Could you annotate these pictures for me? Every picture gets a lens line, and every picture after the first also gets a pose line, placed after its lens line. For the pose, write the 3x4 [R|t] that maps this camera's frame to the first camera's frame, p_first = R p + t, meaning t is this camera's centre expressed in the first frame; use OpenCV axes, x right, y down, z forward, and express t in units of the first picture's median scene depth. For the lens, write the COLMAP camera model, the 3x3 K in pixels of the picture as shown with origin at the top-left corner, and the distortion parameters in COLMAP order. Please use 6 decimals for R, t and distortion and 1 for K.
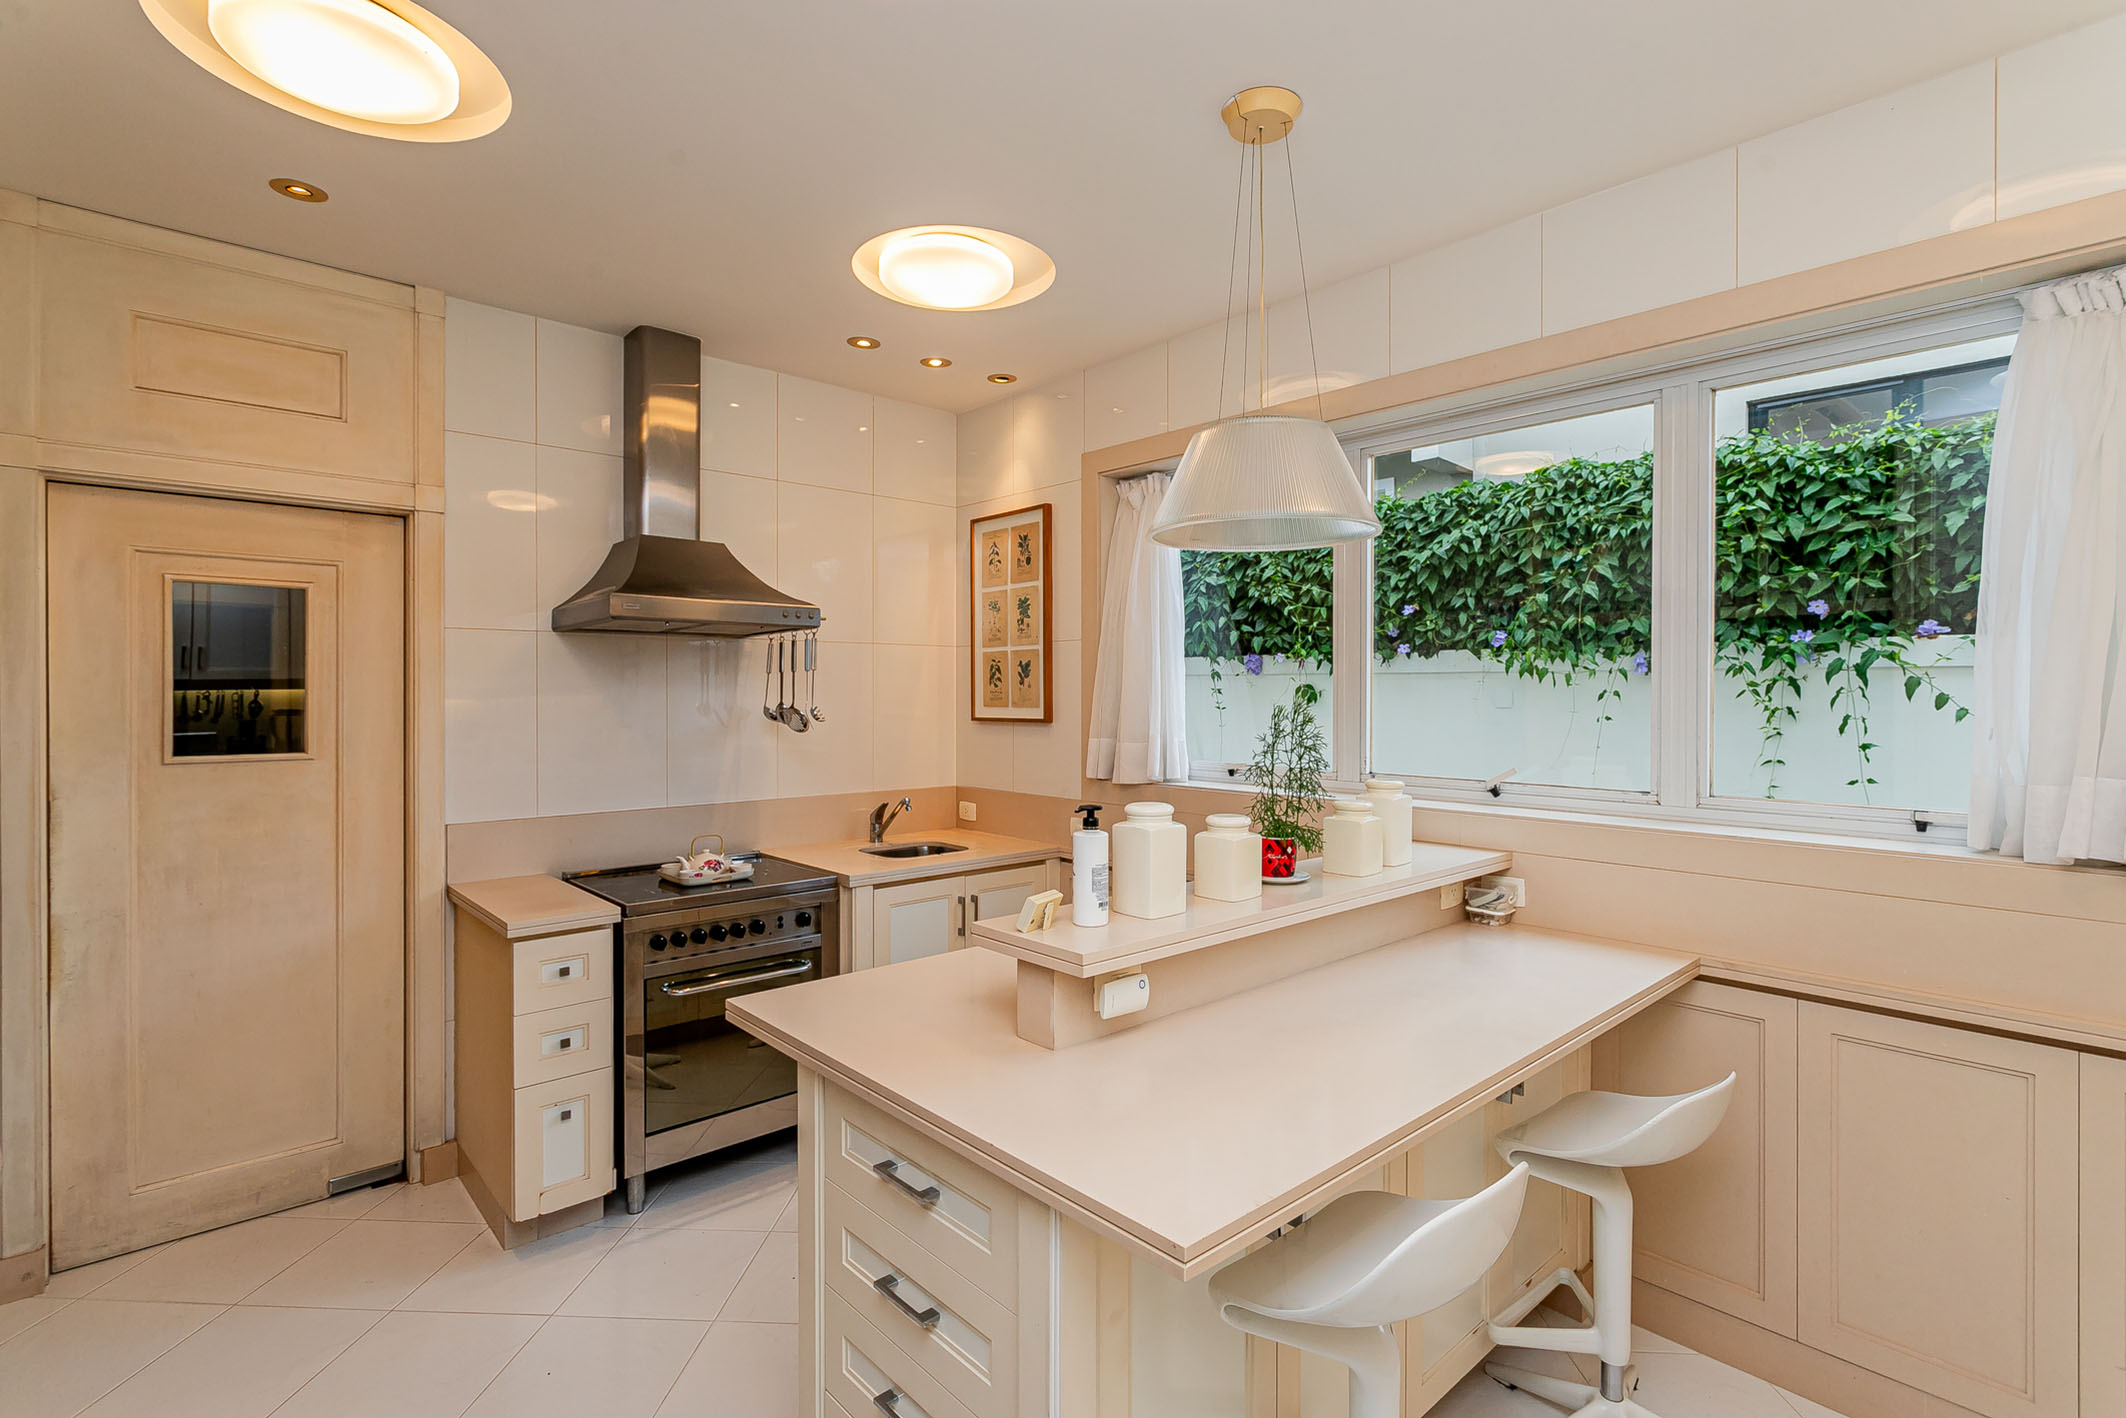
lens RADIAL K [[1012.3, 0, 1070.3], [0, 1012.3, 688.6], [0, 0, 1]] dist [-0.005924, 0.001416]
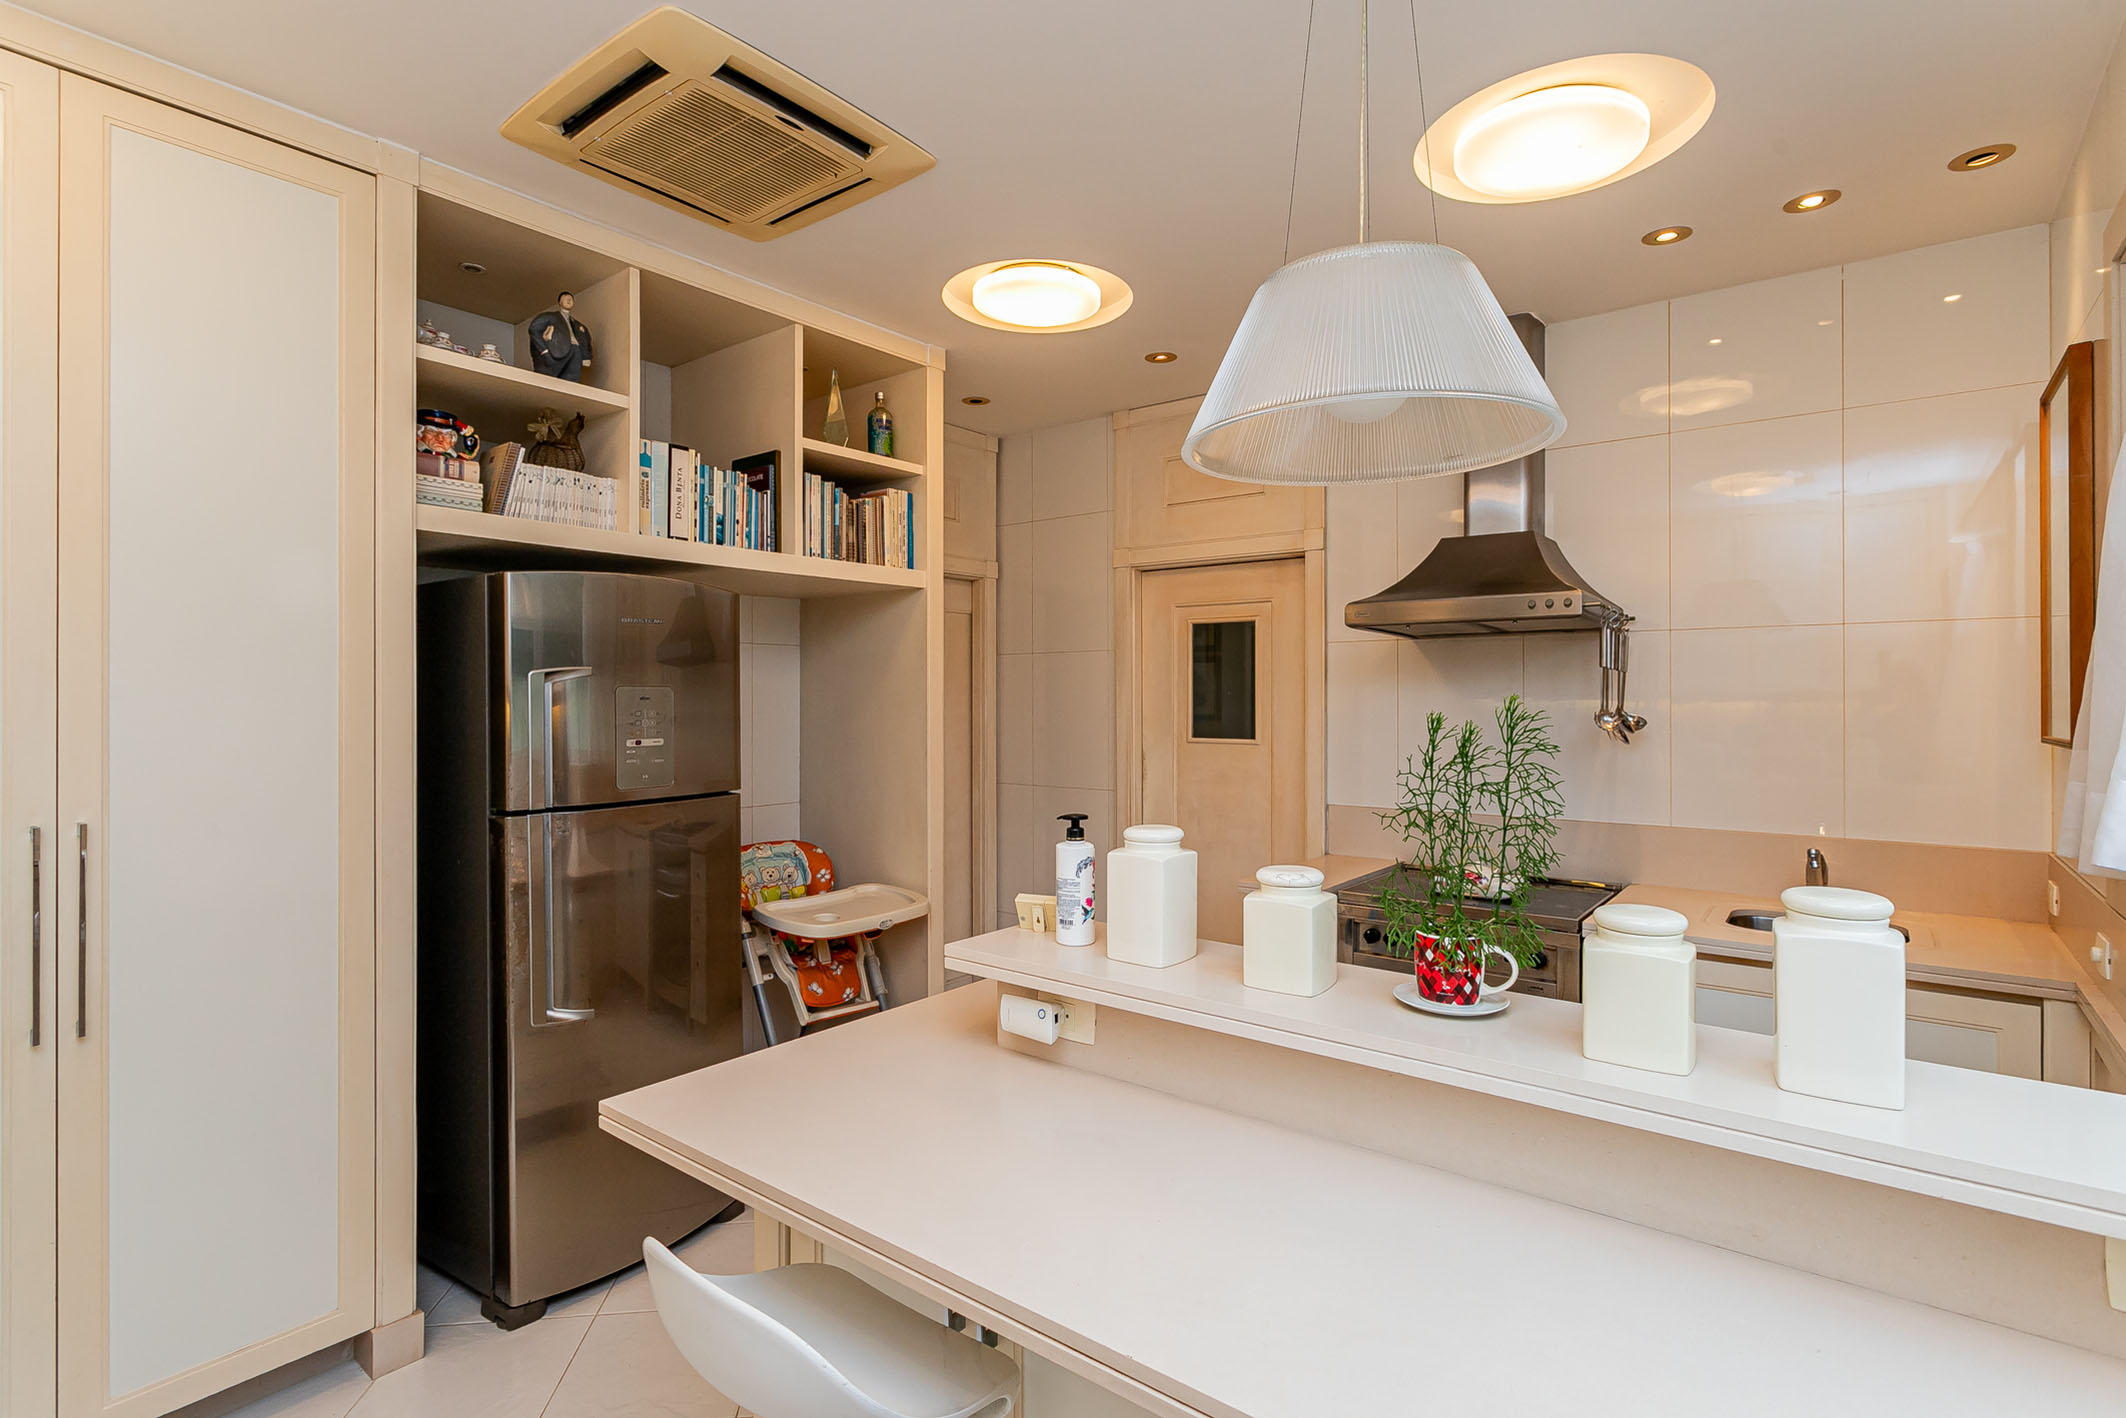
lens RADIAL K [[1012.3, 0, 1051.9], [0, 1012.3, 705.0], [0, 0, 1]] dist [-0.005924, 0.001416]
pose [[0.163981, 0.004317, -0.986454, 0.599749], [0.002370, 0.999986, 0.004770, 0.009259], [0.986461, -0.003120, 0.163968, 0.532765]]
